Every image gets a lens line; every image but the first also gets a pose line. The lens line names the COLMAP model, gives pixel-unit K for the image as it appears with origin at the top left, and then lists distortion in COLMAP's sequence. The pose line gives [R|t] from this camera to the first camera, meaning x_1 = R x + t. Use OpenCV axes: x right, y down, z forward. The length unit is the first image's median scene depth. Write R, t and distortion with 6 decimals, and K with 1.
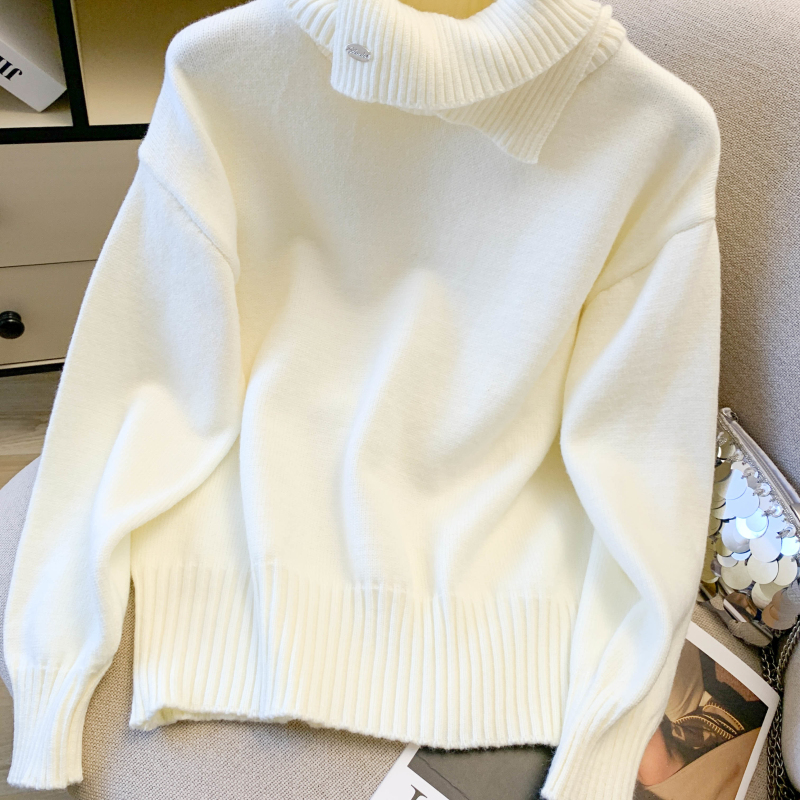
lens RADIAL K [[869.2, 0, 405.0], [0, 869.2, 401.3], [0, 0, 1]] dist [0.002346, 0.000000]
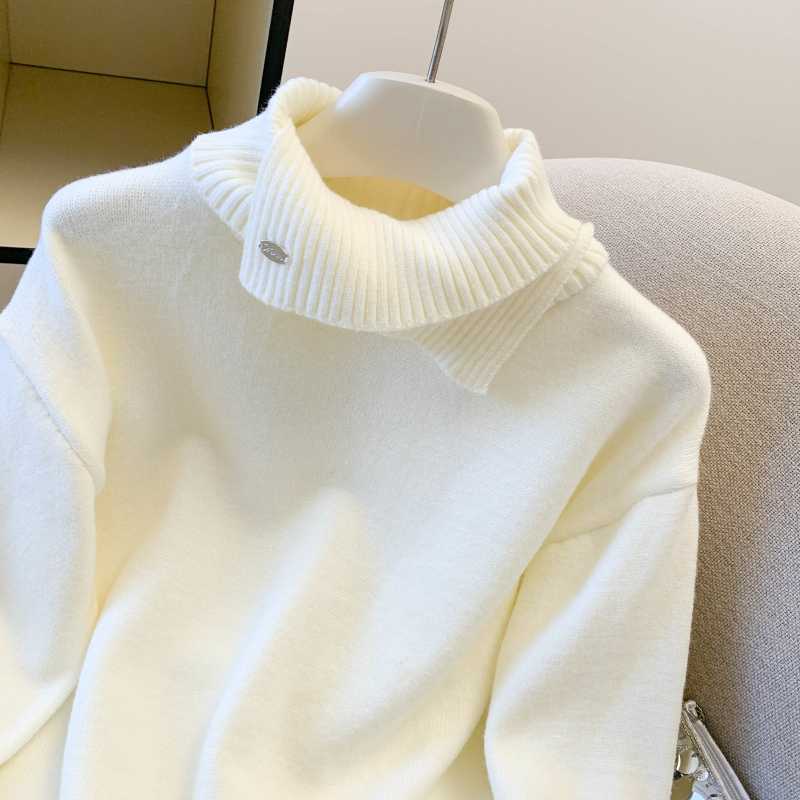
lens RADIAL K [[869.2, 0, 403.6], [0, 869.2, 384.6], [0, 0, 1]] dist [0.002346, 0.000000]
pose [[0.993268, 0.110450, 0.034919, 0.044238], [-0.106986, 0.990265, -0.089048, -0.196893], [-0.044414, 0.084713, 0.995415, 0.189911]]
